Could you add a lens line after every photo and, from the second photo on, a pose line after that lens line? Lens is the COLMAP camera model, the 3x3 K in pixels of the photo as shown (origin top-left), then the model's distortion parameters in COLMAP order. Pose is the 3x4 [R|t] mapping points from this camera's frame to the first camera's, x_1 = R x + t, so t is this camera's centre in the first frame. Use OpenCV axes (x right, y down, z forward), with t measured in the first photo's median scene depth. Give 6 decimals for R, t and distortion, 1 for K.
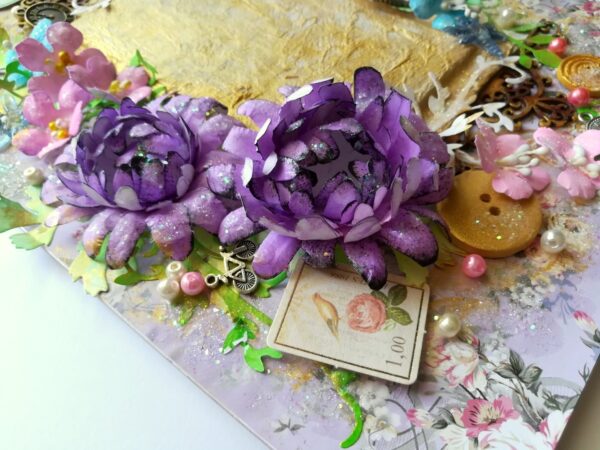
lens RADIAL K [[456.1, 0, 300.0], [0, 456.1, 225.0], [0, 0, 1]] dist [-0.070952, 0.075850]
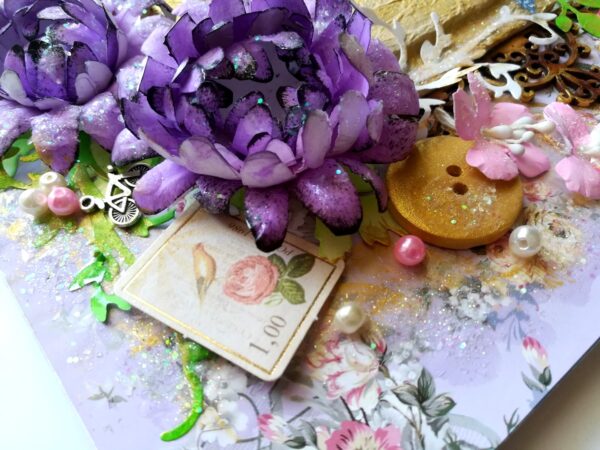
lens RADIAL K [[464.0, 0, 300.0], [0, 464.0, 225.0], [0, 0, 1]] dist [-0.069566, 0.059513]
pose [[0.976548, 0.200520, -0.078396, 0.258121], [-0.197453, 0.979271, 0.045174, 0.049805], [0.085830, -0.028635, 0.995898, 0.220791]]
